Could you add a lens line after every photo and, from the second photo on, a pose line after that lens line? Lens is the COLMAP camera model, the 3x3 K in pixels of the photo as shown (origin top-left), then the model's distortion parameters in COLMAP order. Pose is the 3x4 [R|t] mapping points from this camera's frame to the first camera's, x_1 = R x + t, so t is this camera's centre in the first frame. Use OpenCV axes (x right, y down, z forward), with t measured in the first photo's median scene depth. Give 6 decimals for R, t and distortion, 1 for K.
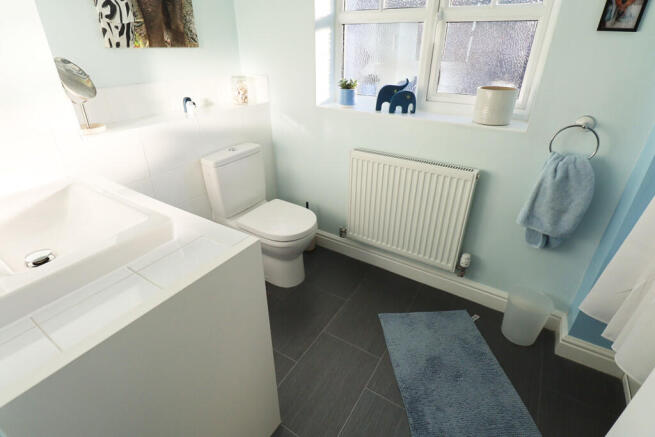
lens RADIAL K [[334.9, 0, 329.4], [0, 334.9, 219.3], [0, 0, 1]] dist [-0.003822, -0.001527]
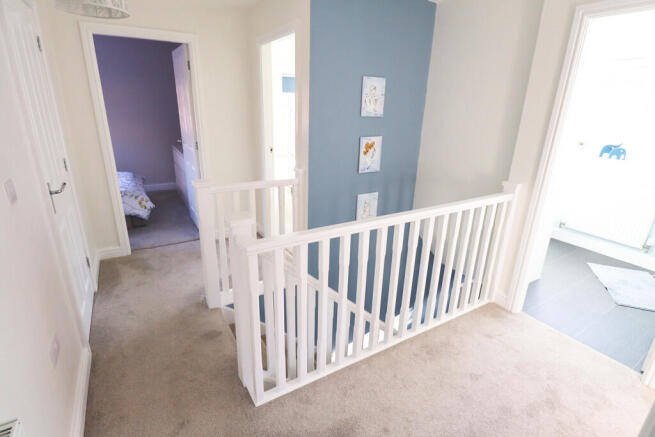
lens RADIAL K [[334.9, 0, 328.5], [0, 334.9, 220.8], [0, 0, 1]] dist [-0.003822, -0.001527]
pose [[0.903967, 0.156874, -0.397787, -0.450367], [-0.218657, 0.969032, -0.114740, 0.595557], [0.367468, 0.190700, 0.910275, -1.253925]]
